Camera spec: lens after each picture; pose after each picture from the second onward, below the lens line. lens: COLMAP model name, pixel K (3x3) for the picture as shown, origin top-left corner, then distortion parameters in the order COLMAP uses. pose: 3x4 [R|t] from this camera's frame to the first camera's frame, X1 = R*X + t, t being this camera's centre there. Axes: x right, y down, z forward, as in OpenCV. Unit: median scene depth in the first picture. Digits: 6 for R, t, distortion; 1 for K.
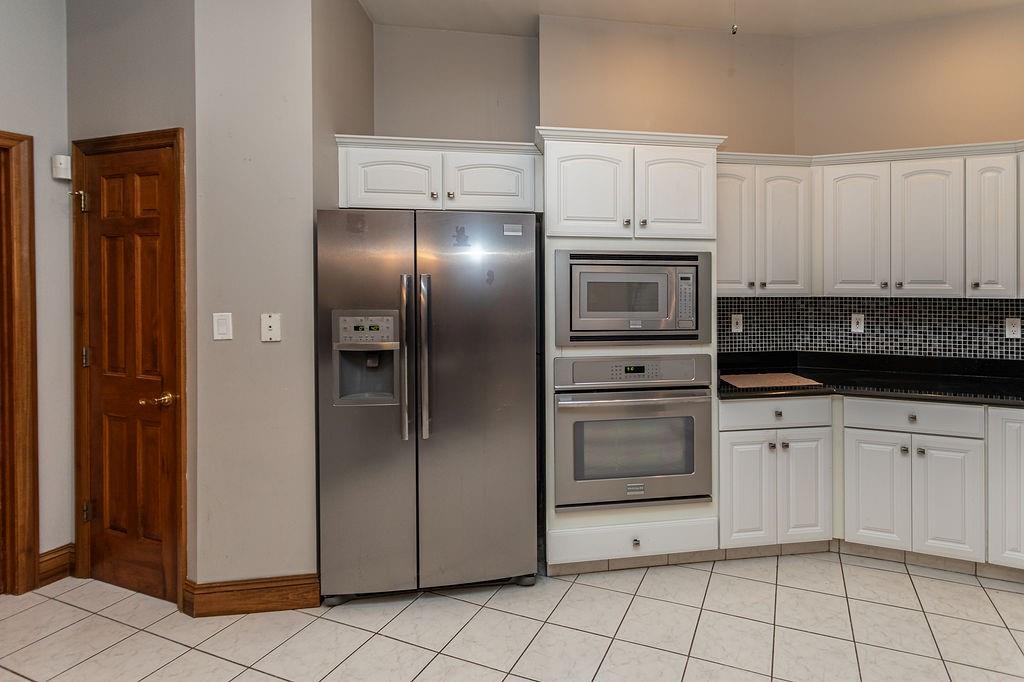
lens RADIAL K [[480.9, 0, 515.3], [0, 480.9, 276.6], [0, 0, 1]] dist [0.000774, 0.000138]
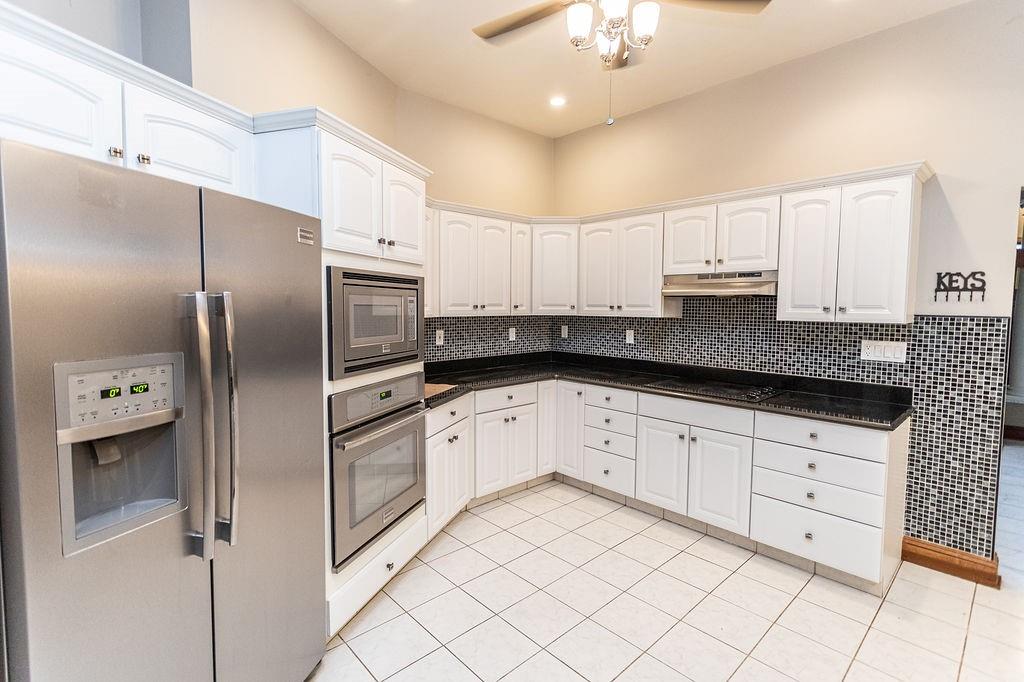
lens RADIAL K [[496.2, 0, 506.4], [0, 496.2, 336.9], [0, 0, 1]] dist [0.000933, 0.000386]
pose [[0.464475, -0.056910, 0.883756, -0.516573], [-0.006837, 0.997673, 0.067839, 0.006485], [-0.885560, -0.037552, 0.463005, 0.324184]]
